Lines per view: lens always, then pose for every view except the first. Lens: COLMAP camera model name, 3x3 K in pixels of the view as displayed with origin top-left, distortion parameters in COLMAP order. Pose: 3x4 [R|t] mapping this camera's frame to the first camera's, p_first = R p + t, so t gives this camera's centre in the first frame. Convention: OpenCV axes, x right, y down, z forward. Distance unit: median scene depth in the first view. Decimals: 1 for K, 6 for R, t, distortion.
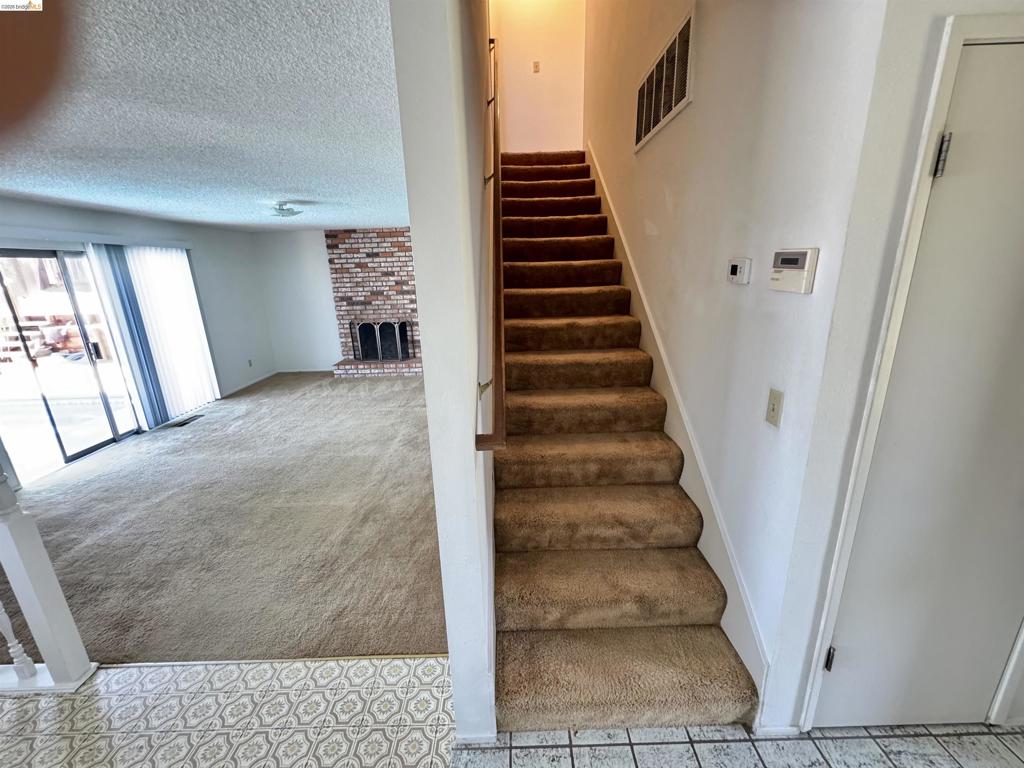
lens RADIAL K [[411.2, 0, 511.3], [0, 411.2, 384.3], [0, 0, 1]] dist [0.000255, 0.000426]
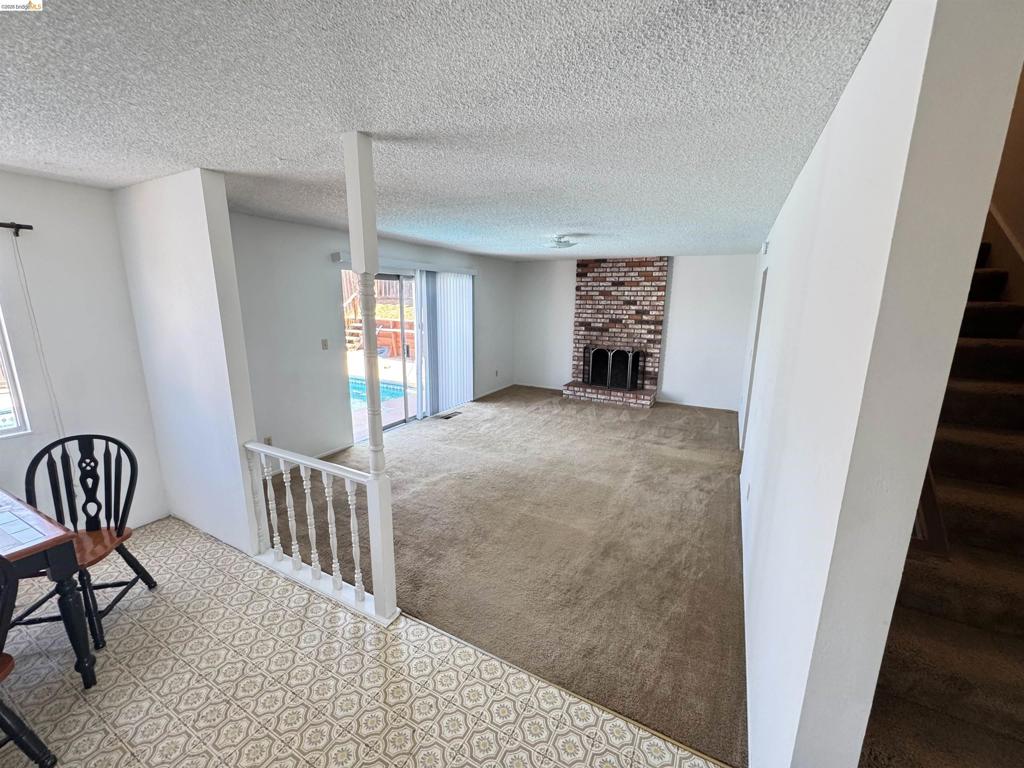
lens RADIAL K [[411.2, 0, 506.0], [0, 411.2, 382.7], [0, 0, 1]] dist [0.000255, 0.000426]
pose [[0.877536, 0.138757, -0.458996, -0.127973], [-0.168947, 0.985305, -0.025140, -0.002447], [0.448762, 0.099607, 0.888083, -0.002815]]
